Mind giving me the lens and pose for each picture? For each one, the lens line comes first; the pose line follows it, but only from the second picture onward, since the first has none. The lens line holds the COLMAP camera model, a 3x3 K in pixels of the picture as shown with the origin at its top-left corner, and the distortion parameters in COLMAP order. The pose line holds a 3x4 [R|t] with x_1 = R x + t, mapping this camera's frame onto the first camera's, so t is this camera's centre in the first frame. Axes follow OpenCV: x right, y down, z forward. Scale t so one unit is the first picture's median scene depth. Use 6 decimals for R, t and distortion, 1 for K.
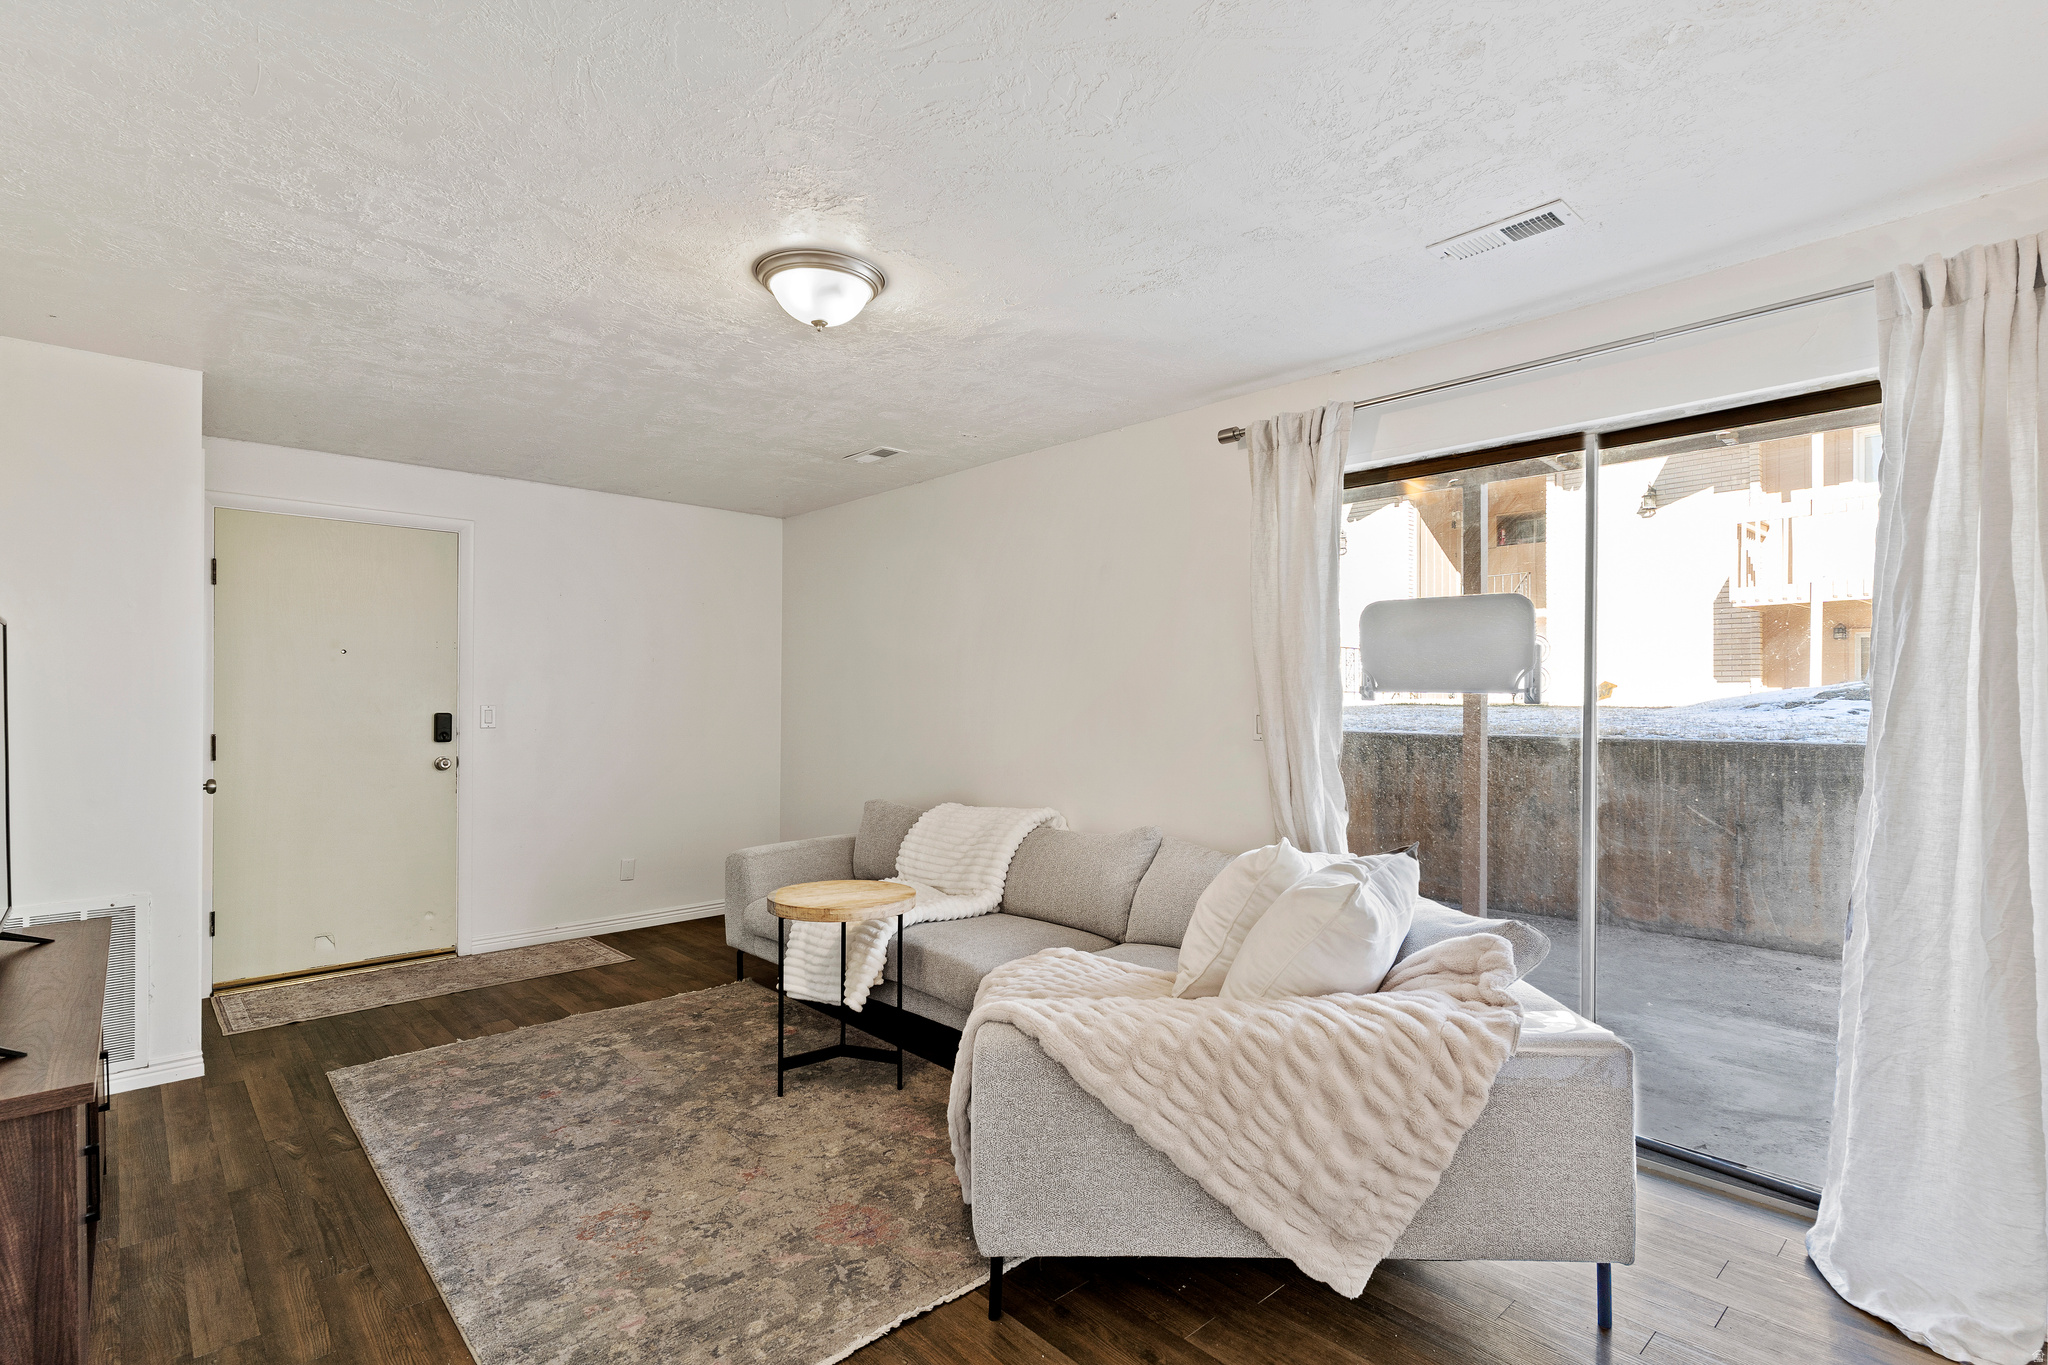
lens RADIAL K [[961.5, 0, 1014.5], [0, 961.5, 693.7], [0, 0, 1]] dist [-0.034866, 0.000439]
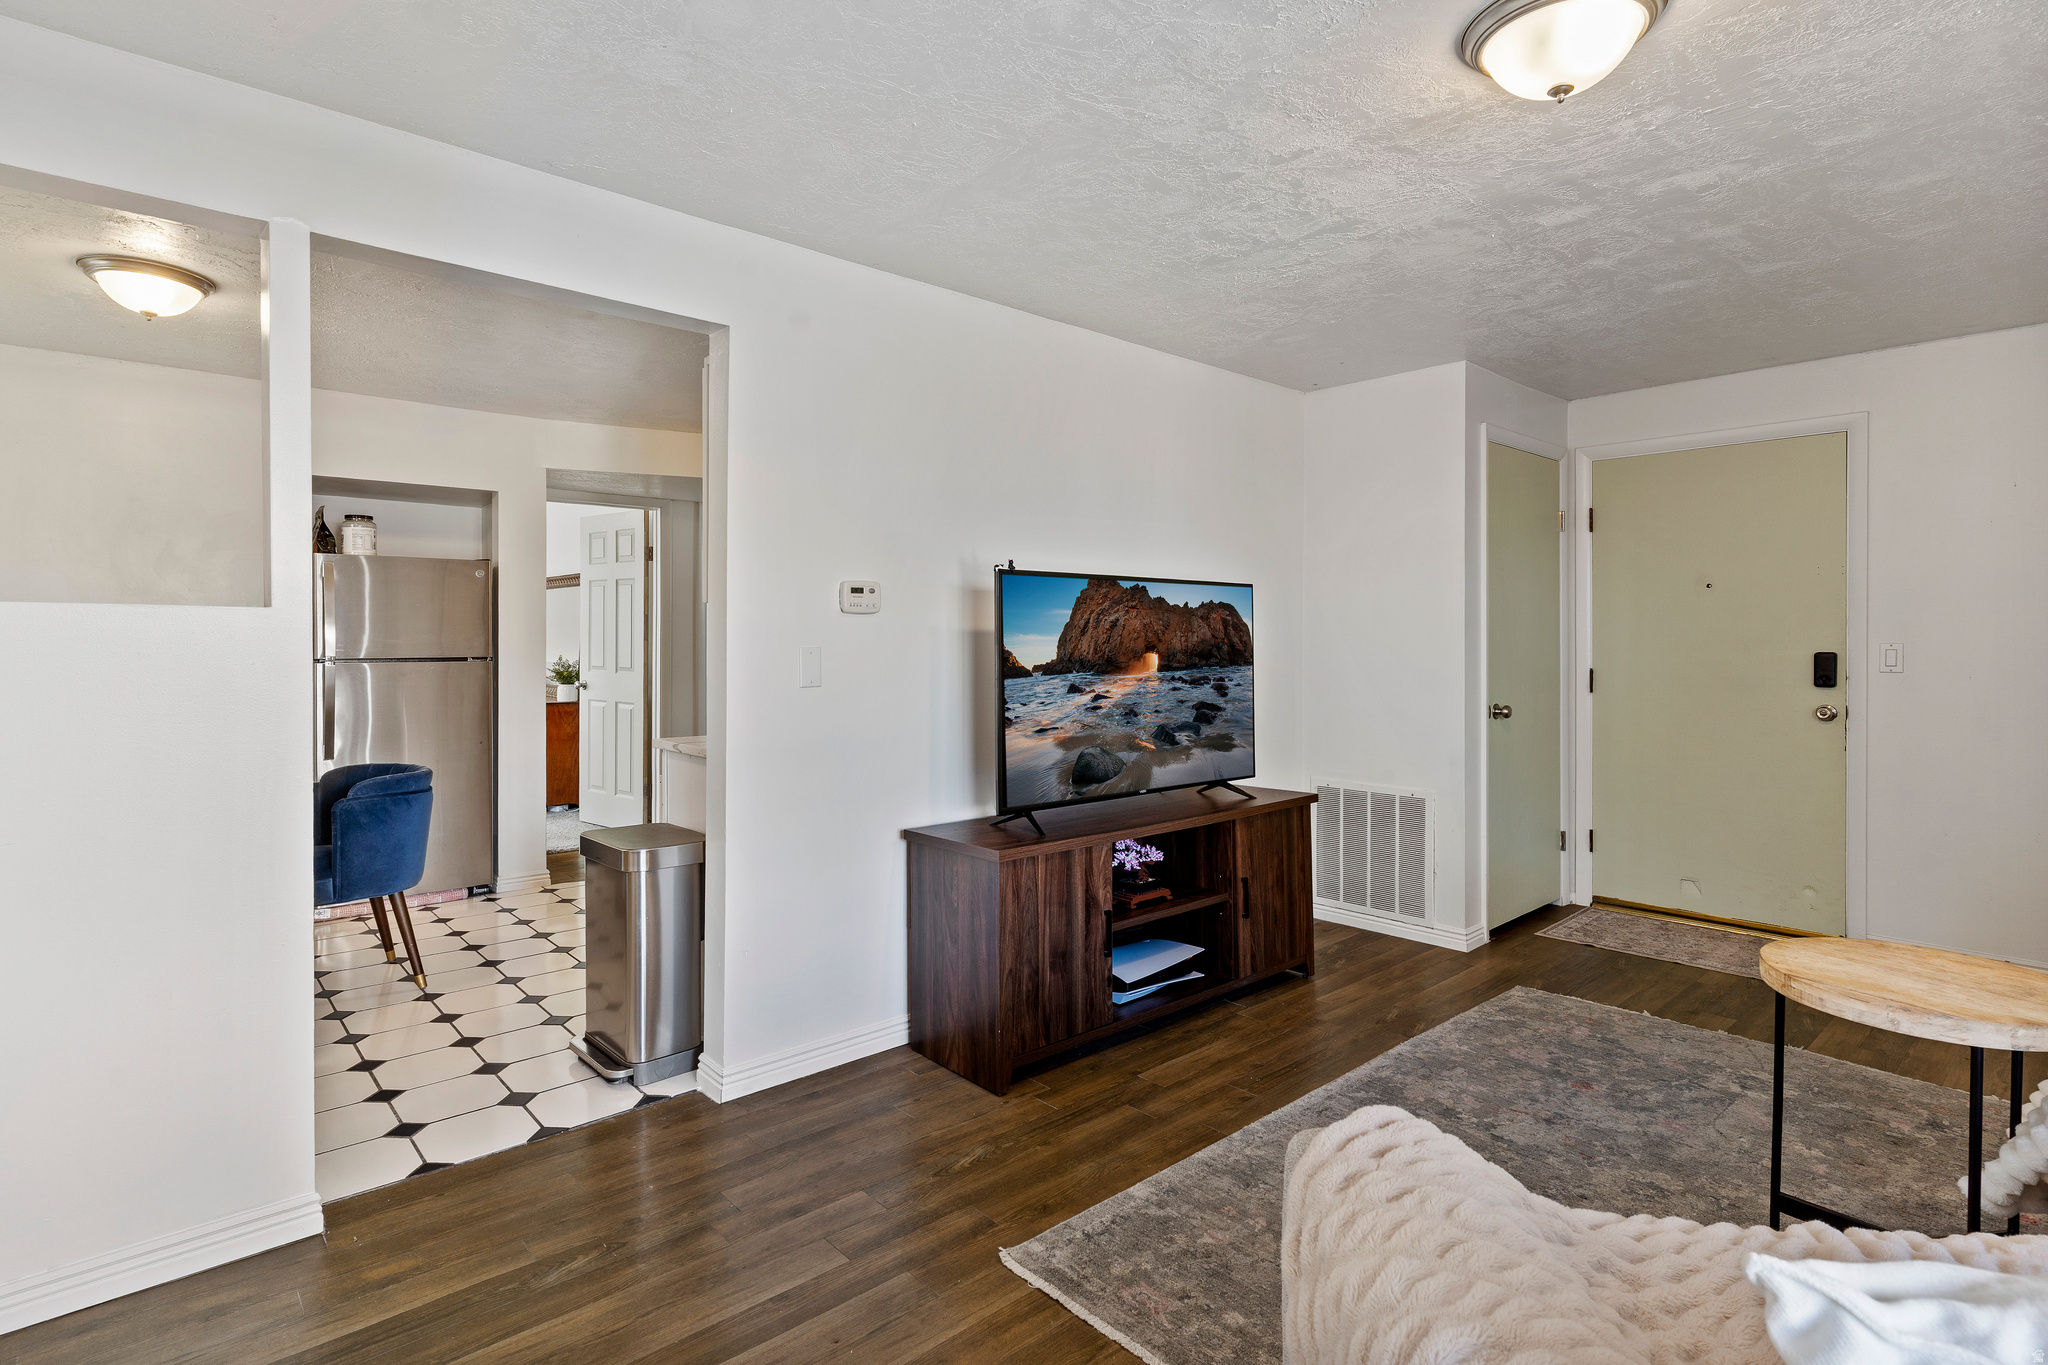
lens RADIAL K [[1001.8, 0, 1070.1], [0, 1001.8, 630.5], [0, 0, 1]] dist [-0.002852, -0.001075]
pose [[-0.004790, -0.010310, -0.999935, 0.447686], [0.004976, 0.999934, -0.010334, 0.011305], [0.999976, -0.005025, -0.004738, 0.550671]]
